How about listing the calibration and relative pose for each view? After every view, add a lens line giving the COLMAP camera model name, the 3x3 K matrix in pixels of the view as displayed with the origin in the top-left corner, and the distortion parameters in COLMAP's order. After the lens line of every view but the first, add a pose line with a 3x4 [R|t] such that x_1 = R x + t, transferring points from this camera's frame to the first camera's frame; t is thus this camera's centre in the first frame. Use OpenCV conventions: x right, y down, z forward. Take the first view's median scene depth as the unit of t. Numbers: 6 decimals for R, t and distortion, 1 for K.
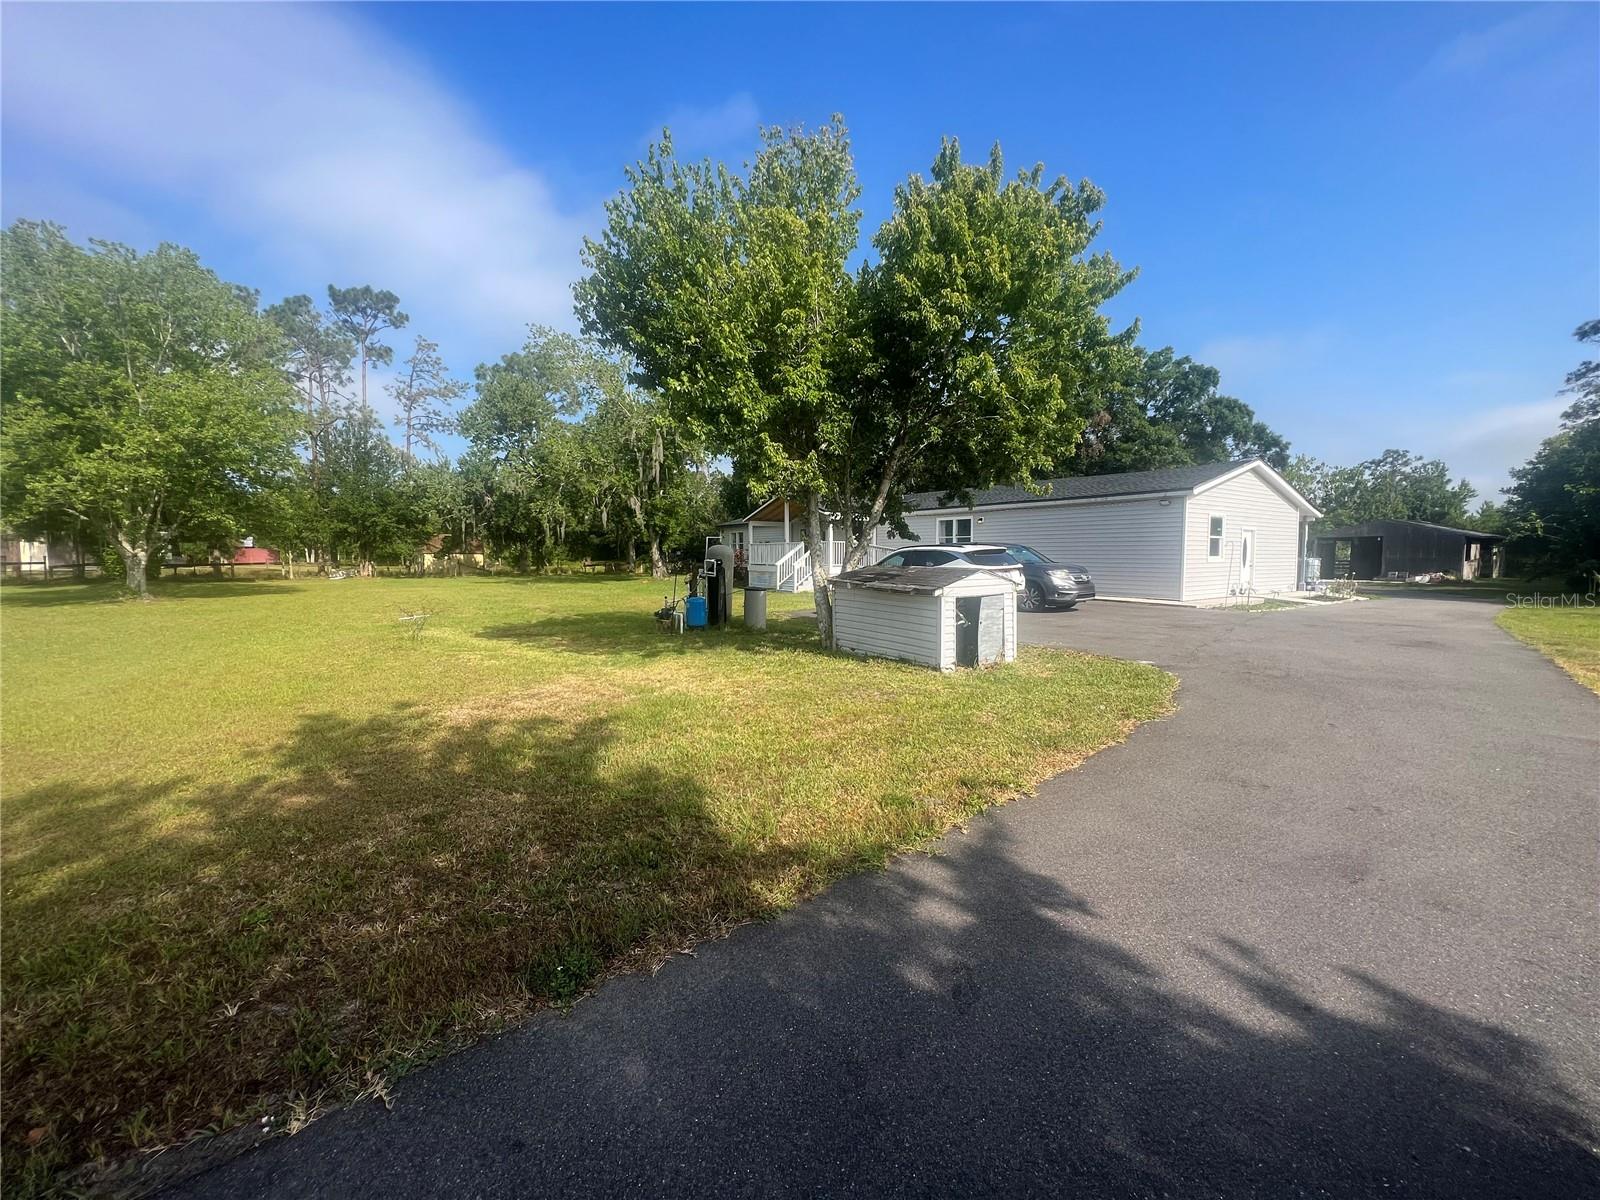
lens RADIAL K [[647.3, 0, 800.5], [0, 647.3, 598.0], [0, 0, 1]] dist [0.001594, 0.000041]
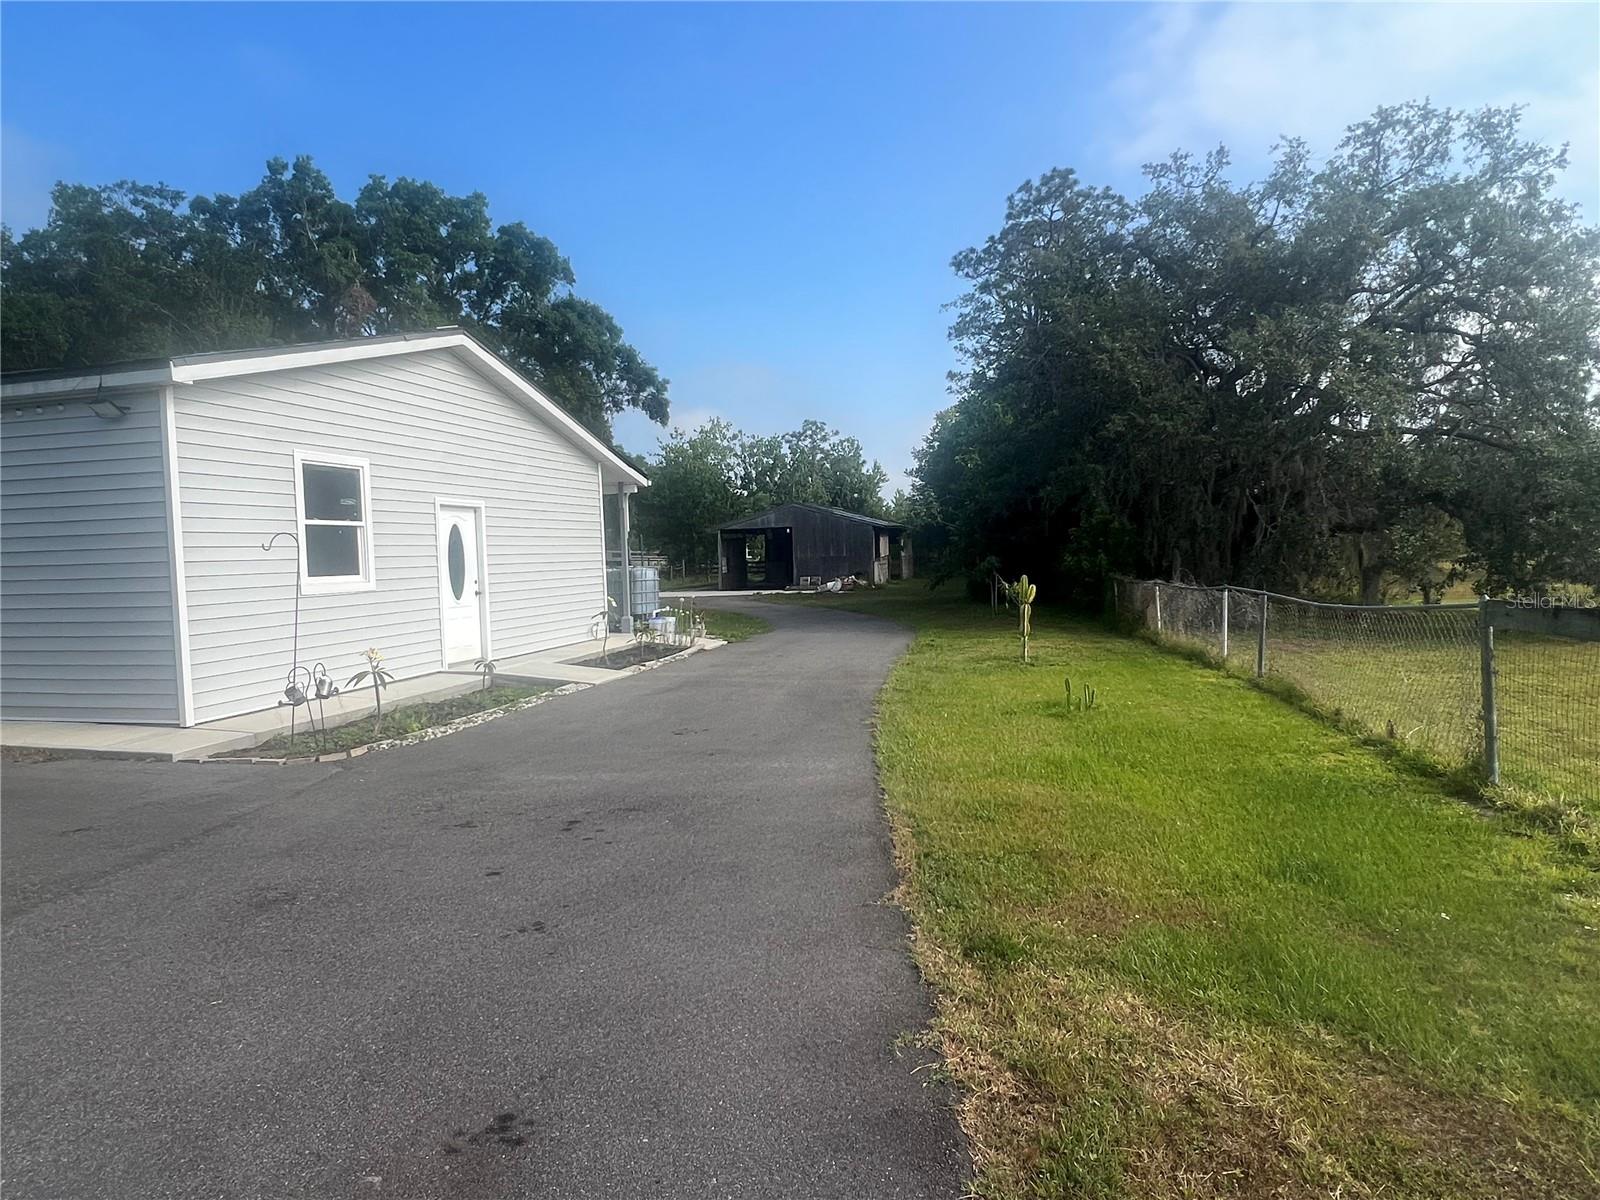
lens RADIAL K [[932.7, 0, 799.4], [0, 932.7, 601.3], [0, 0, 1]] dist [-0.037833, -0.000572]
pose [[0.766483, -0.052872, 0.640085, 0.242871], [0.066145, 0.997805, 0.003213, -0.016587], [-0.638850, 0.039876, 0.768298, 0.210848]]
